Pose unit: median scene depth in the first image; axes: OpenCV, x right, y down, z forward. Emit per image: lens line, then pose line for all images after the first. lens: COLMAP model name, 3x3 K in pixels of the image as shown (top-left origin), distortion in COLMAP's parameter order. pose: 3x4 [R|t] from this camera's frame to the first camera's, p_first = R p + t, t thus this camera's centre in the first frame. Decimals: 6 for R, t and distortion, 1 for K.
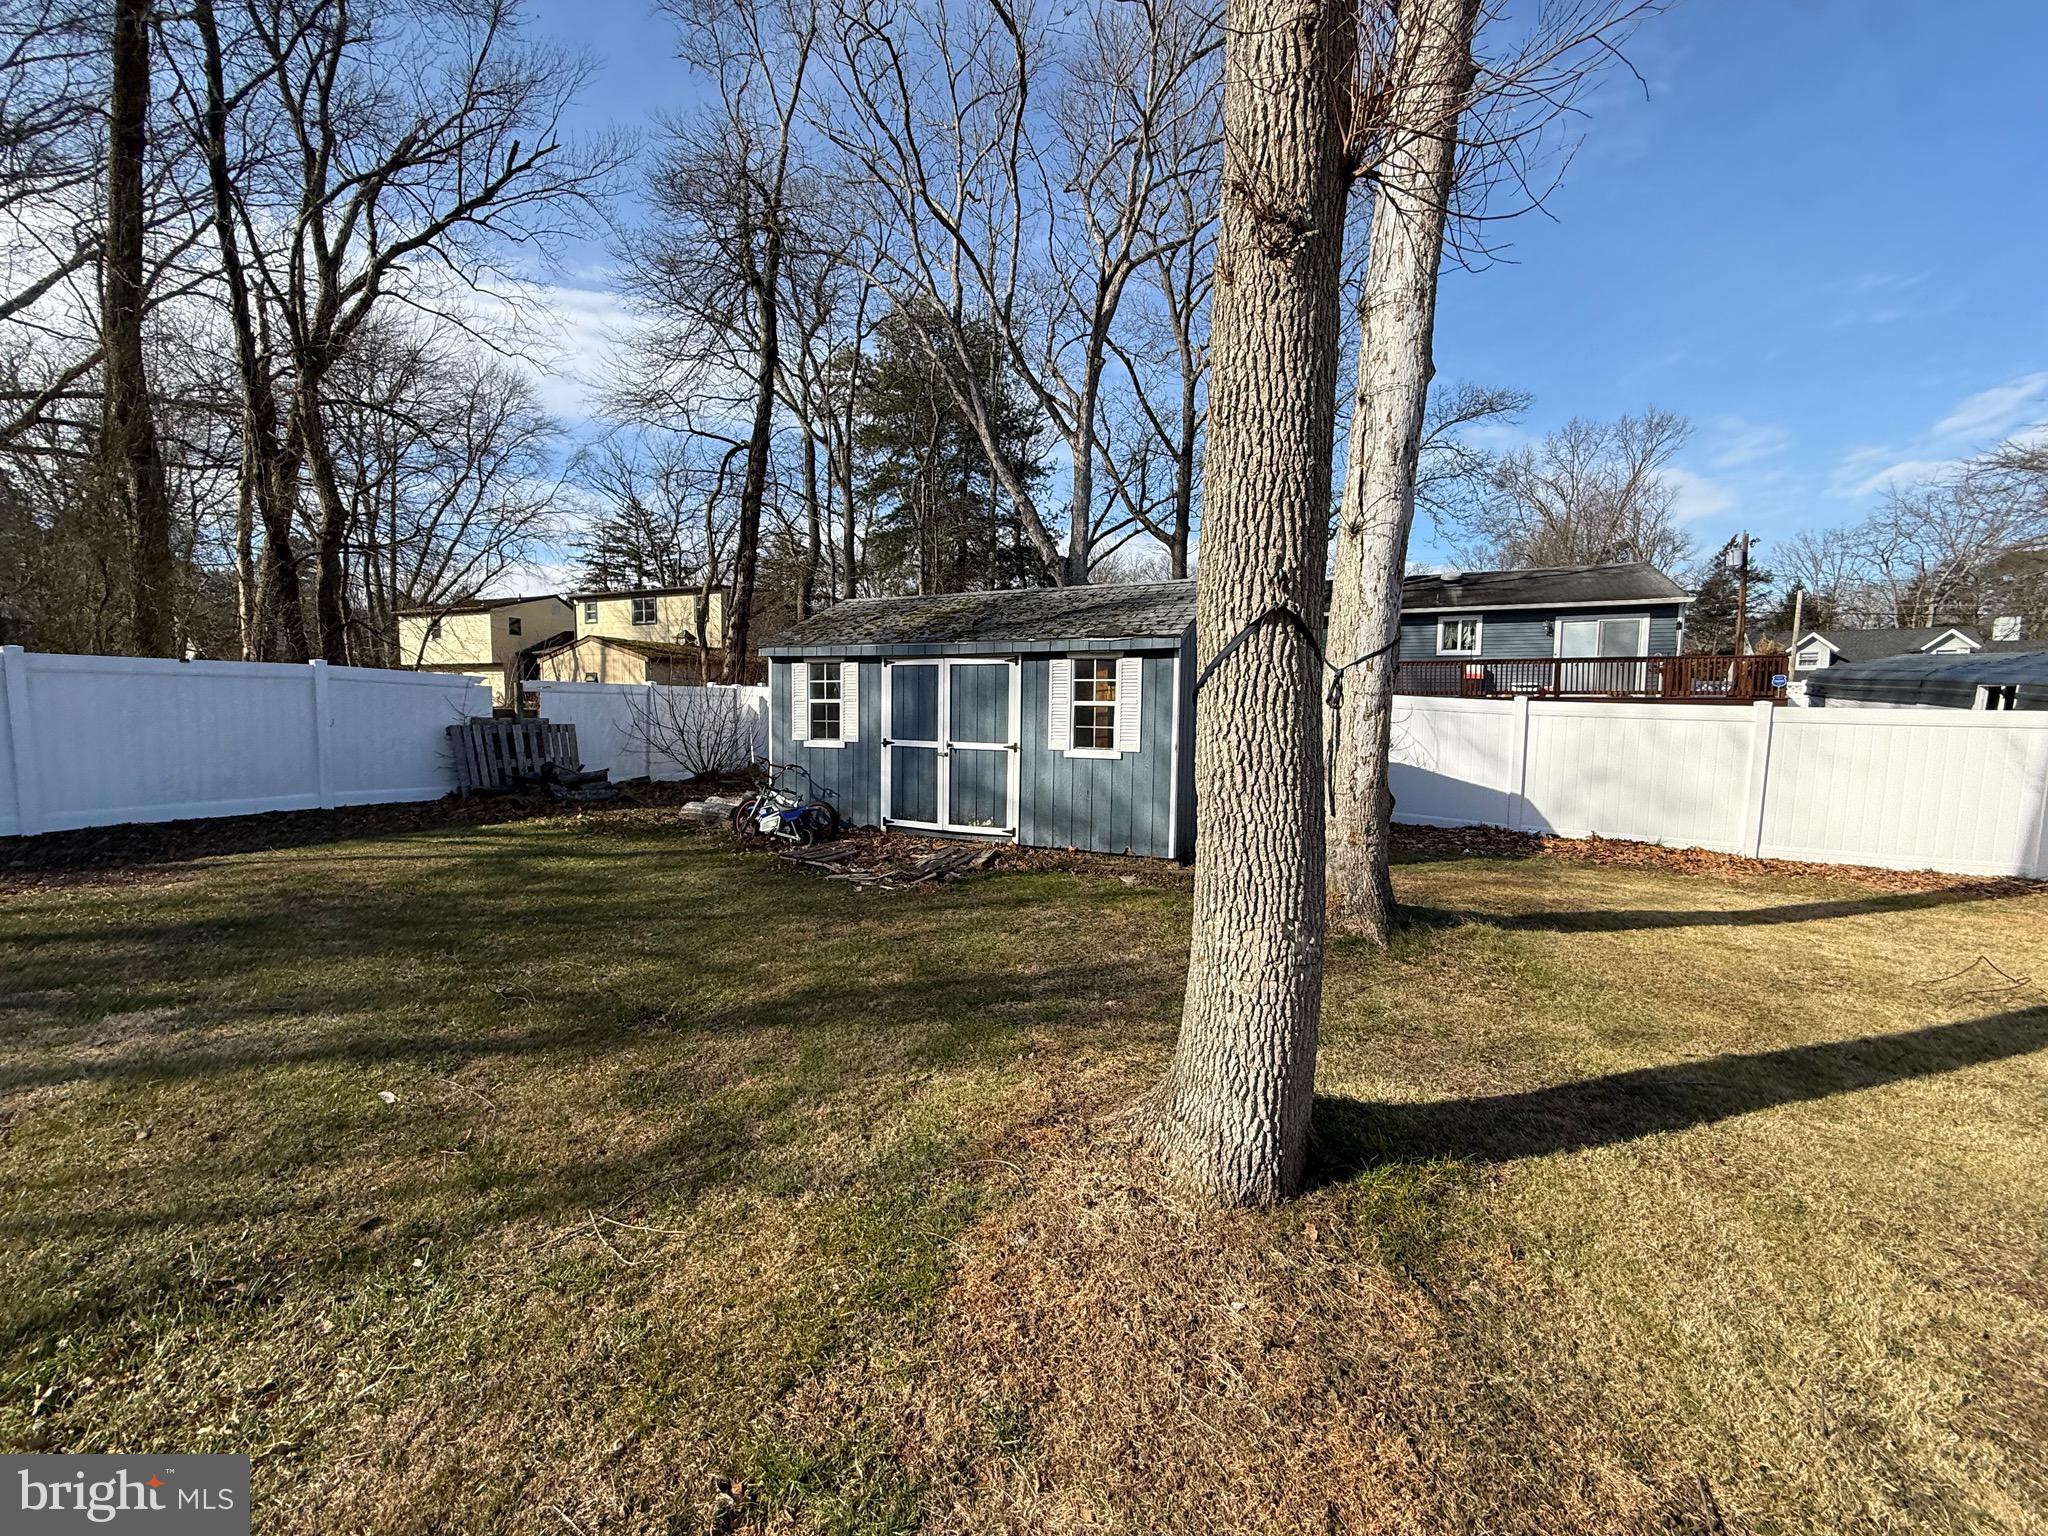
lens RADIAL K [[818.3, 0, 1027.8], [0, 818.3, 783.2], [0, 0, 1]] dist [0.001379, 0.000035]
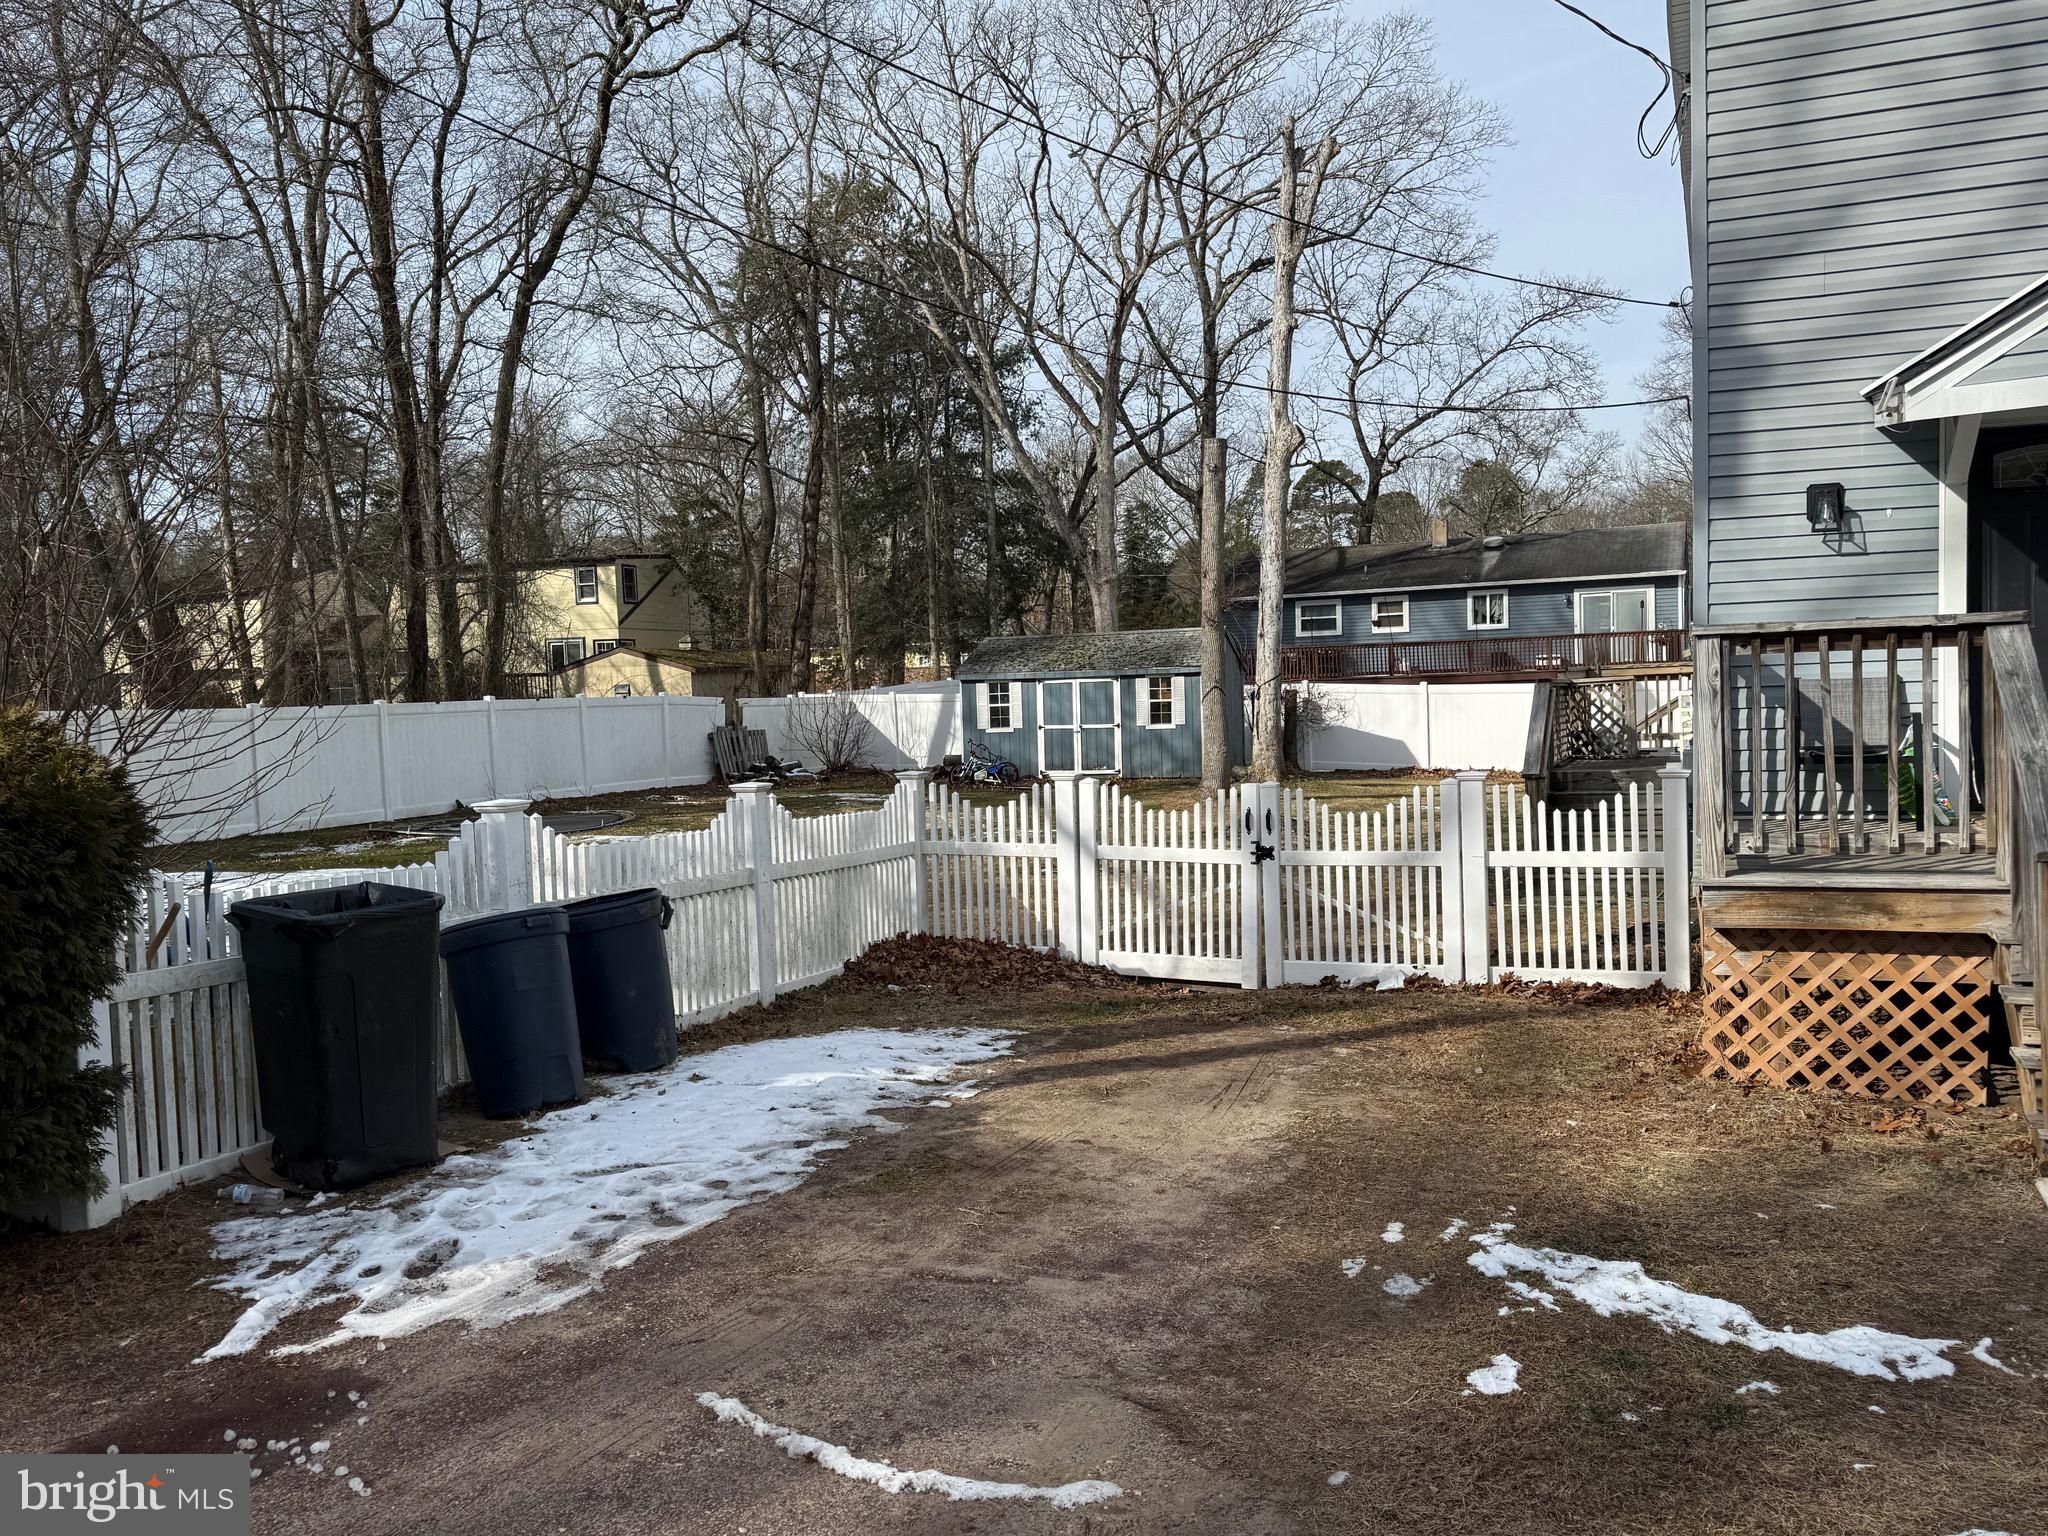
lens RADIAL K [[1560.5, 0, 1065.7], [0, 1560.5, 836.8], [0, 0, 1]] dist [-0.008330, -0.048434]
pose [[0.996100, -0.051906, 0.071354, -0.361040], [0.051878, 0.998651, 0.002239, 0.175520], [-0.071374, 0.001472, 0.997449, -2.278569]]
